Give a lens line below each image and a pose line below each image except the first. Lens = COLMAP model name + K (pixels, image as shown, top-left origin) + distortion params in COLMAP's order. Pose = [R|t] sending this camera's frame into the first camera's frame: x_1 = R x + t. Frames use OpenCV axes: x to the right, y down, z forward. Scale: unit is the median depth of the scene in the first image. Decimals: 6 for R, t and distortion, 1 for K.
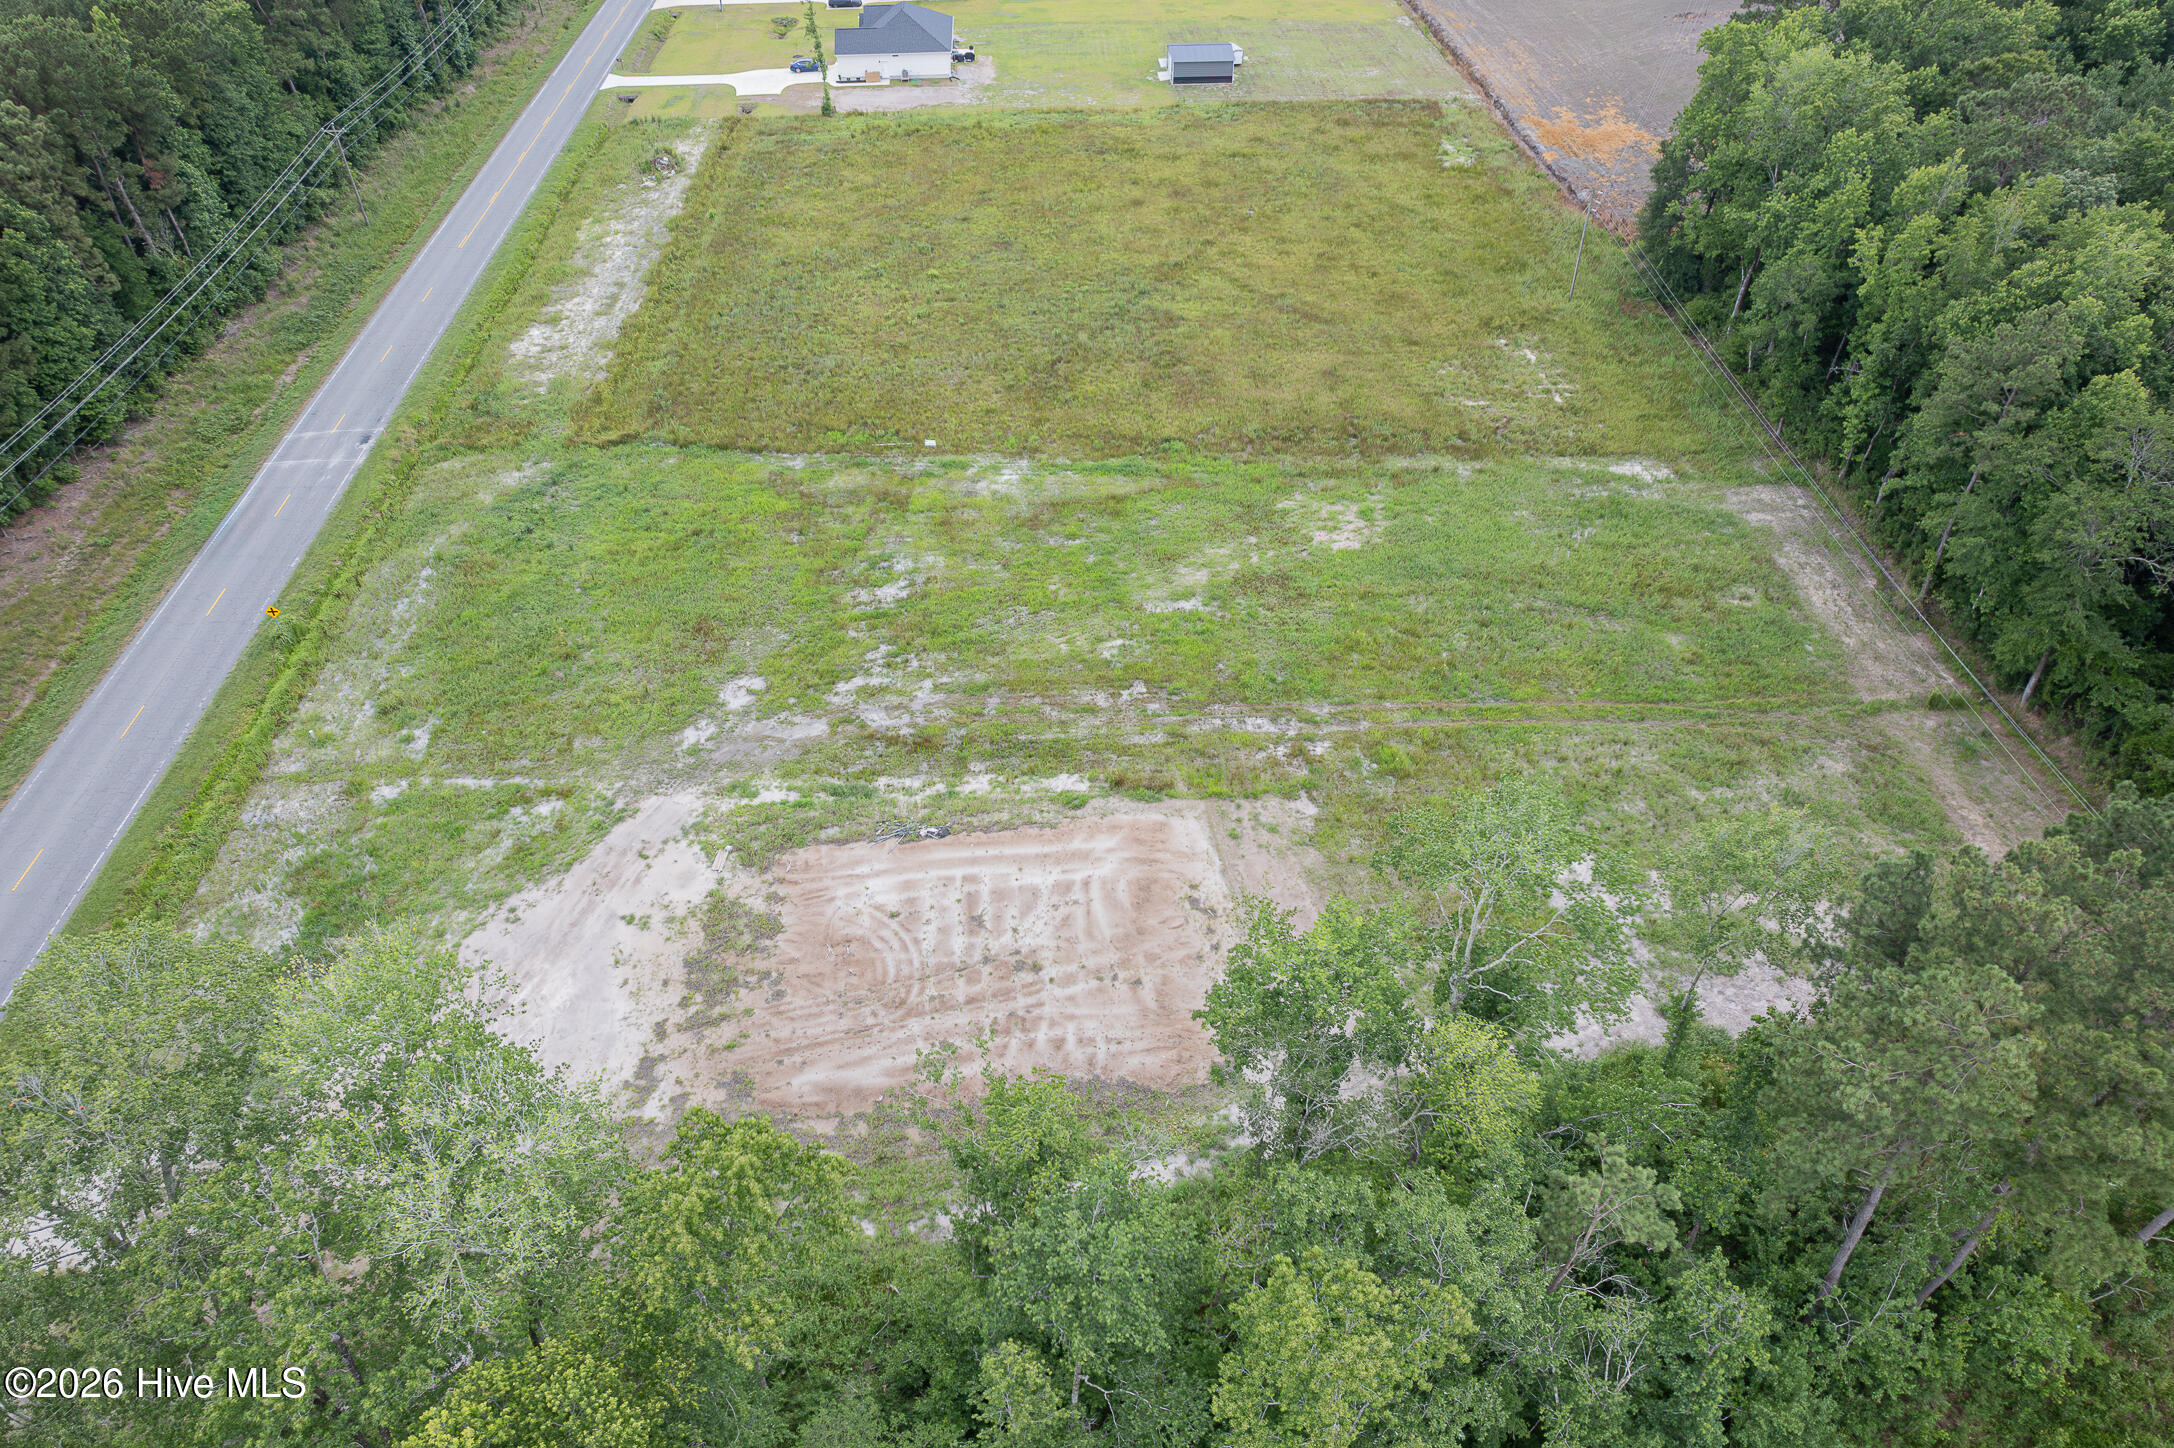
lens RADIAL K [[1383.5, 0, 1084.8], [0, 1383.5, 739.6], [0, 0, 1]] dist [-0.080713, 0.095963]
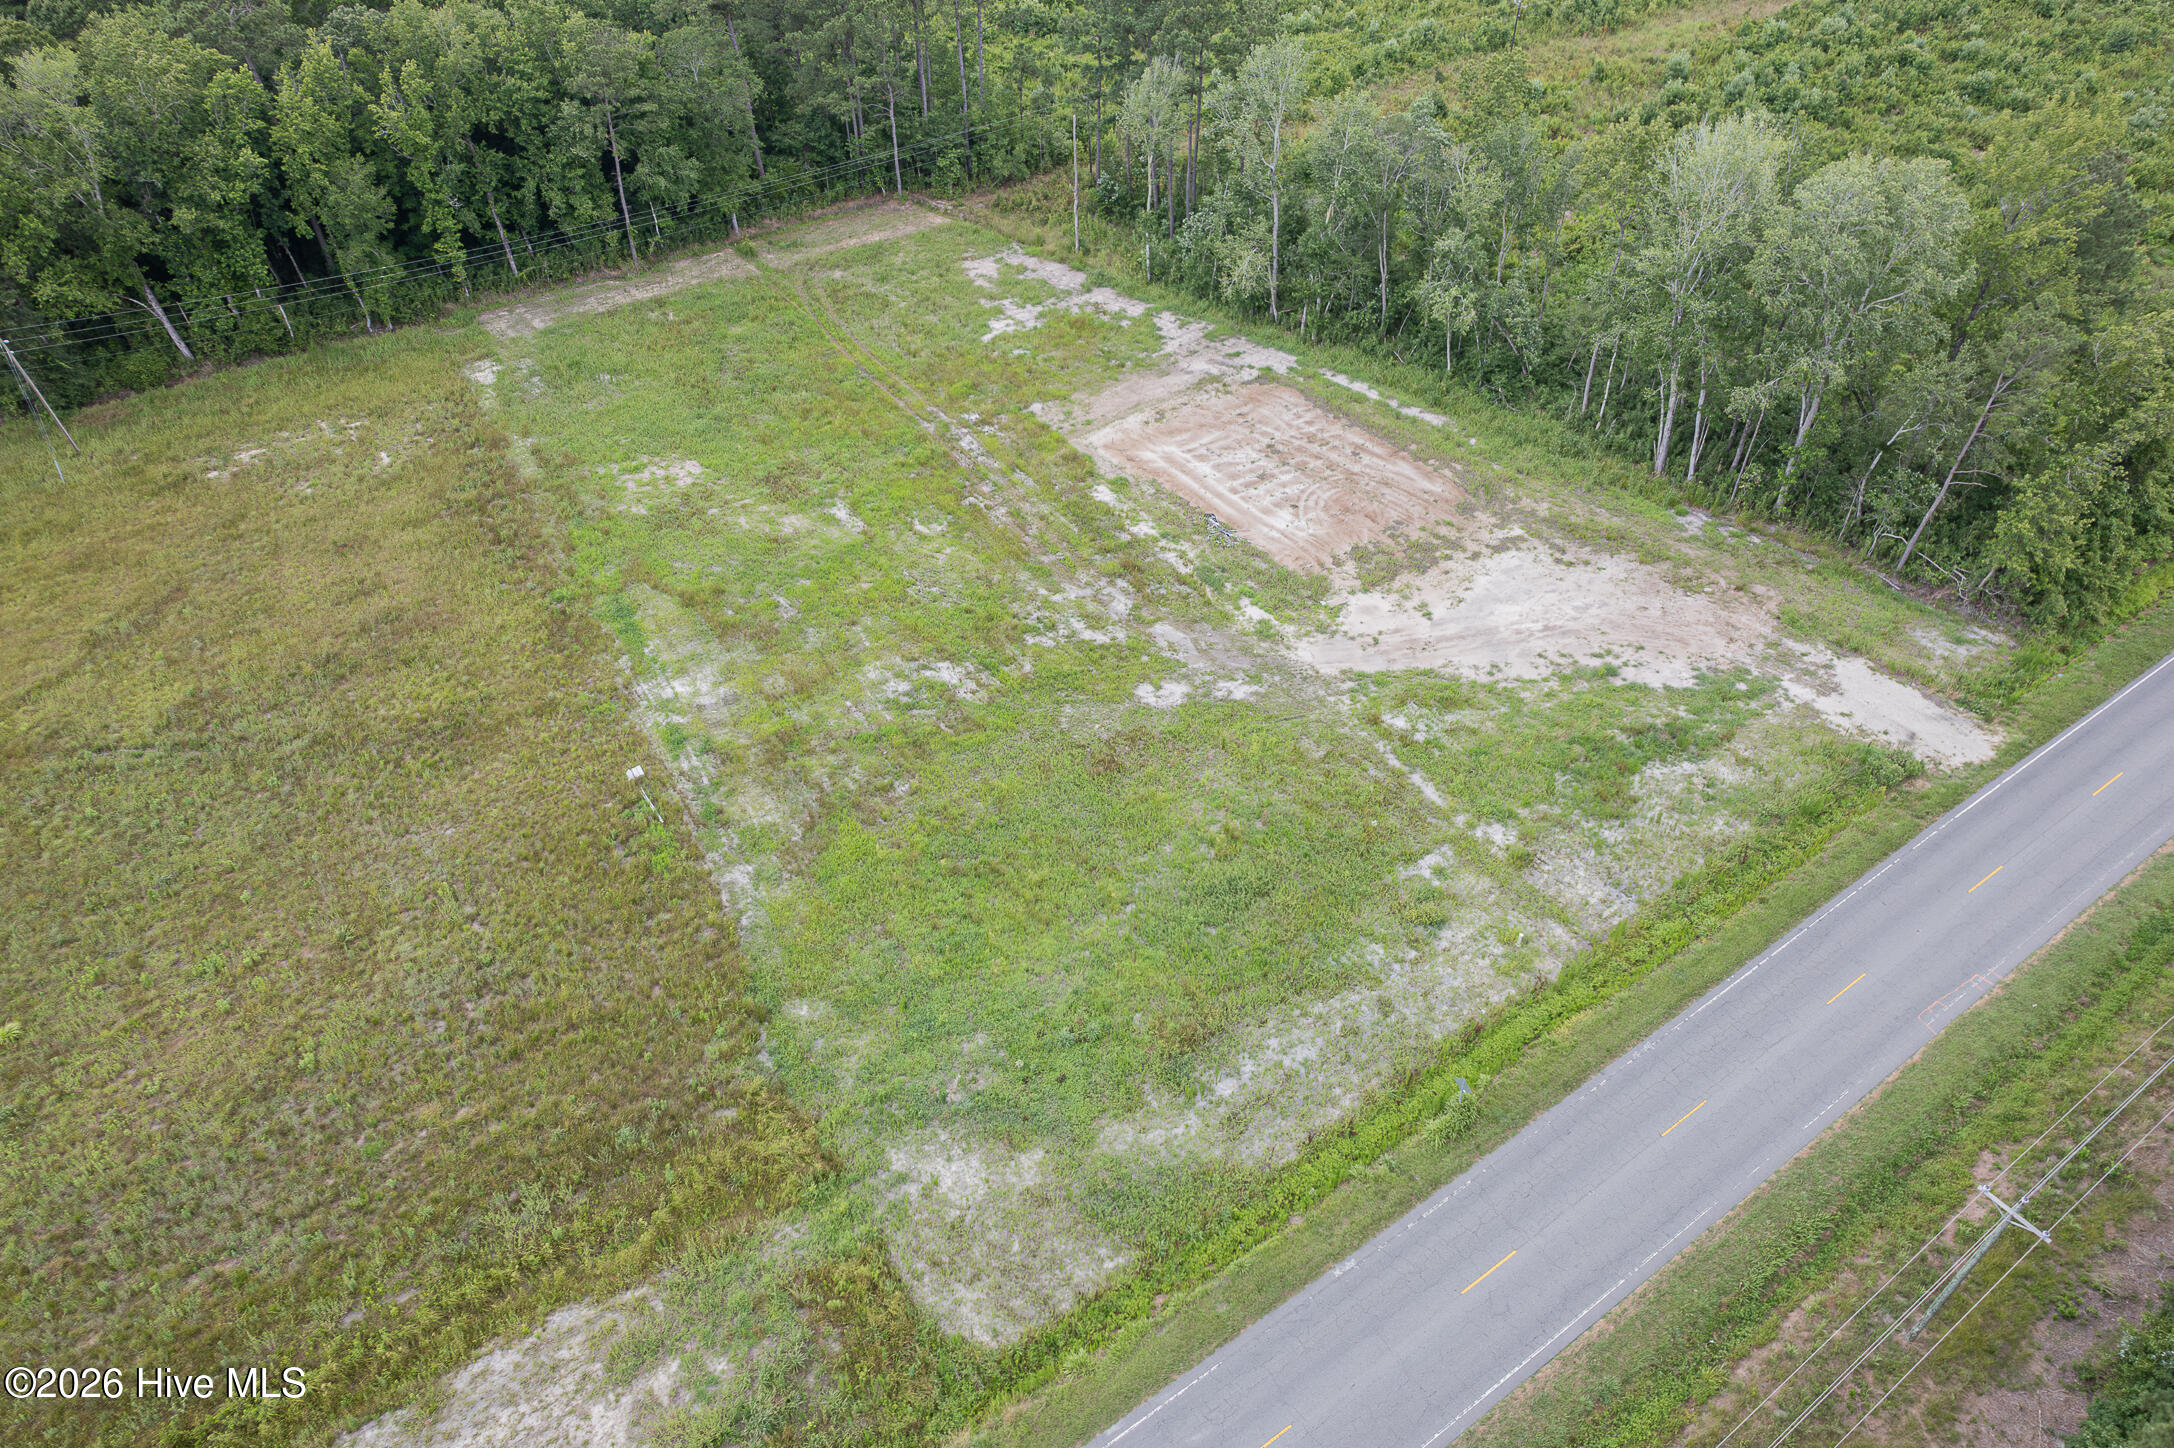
lens RADIAL K [[1385.4, 0, 1088.6], [0, 1385.4, 731.7], [0, 0, 1]] dist [-0.077500, 0.087320]
pose [[-0.515279, -0.568107, 0.641671, -0.703540], [0.586463, 0.312228, 0.747379, -0.638366], [-0.624939, 0.761425, 0.172289, 0.728575]]
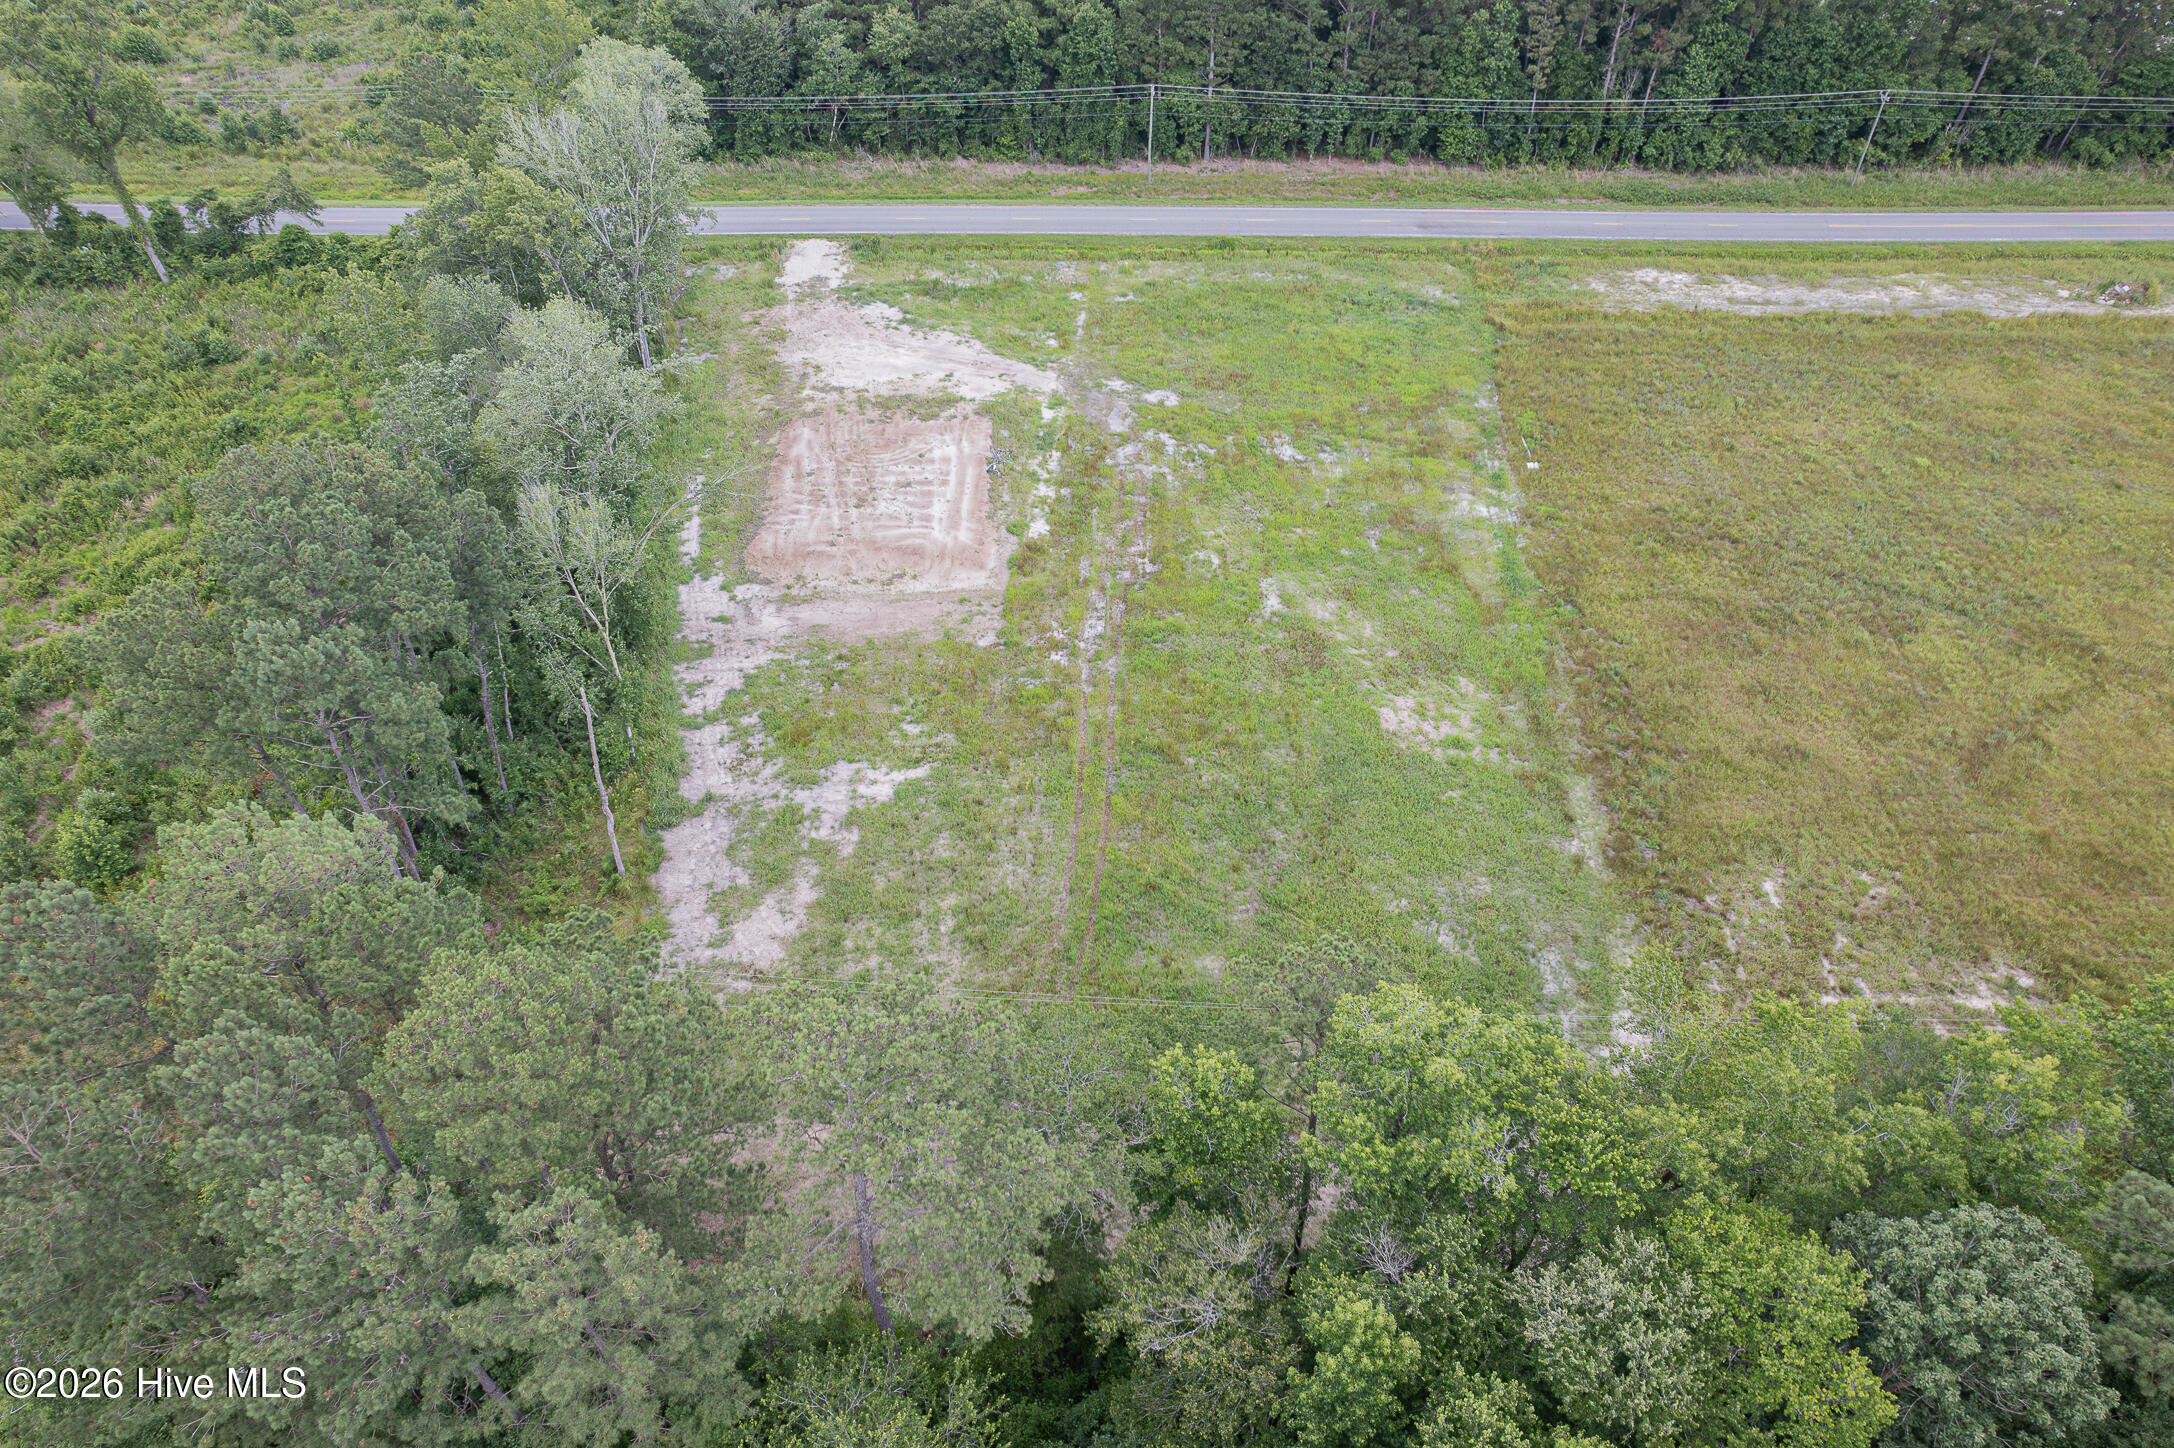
lens RADIAL K [[1385.4, 0, 1088.6], [0, 1385.4, 731.7], [0, 0, 1]] dist [-0.077500, 0.087320]
pose [[-0.076600, 0.674186, -0.734579, 0.799585], [-0.668856, 0.511634, 0.539316, -0.451318], [0.739435, 0.532639, 0.411742, 0.462748]]
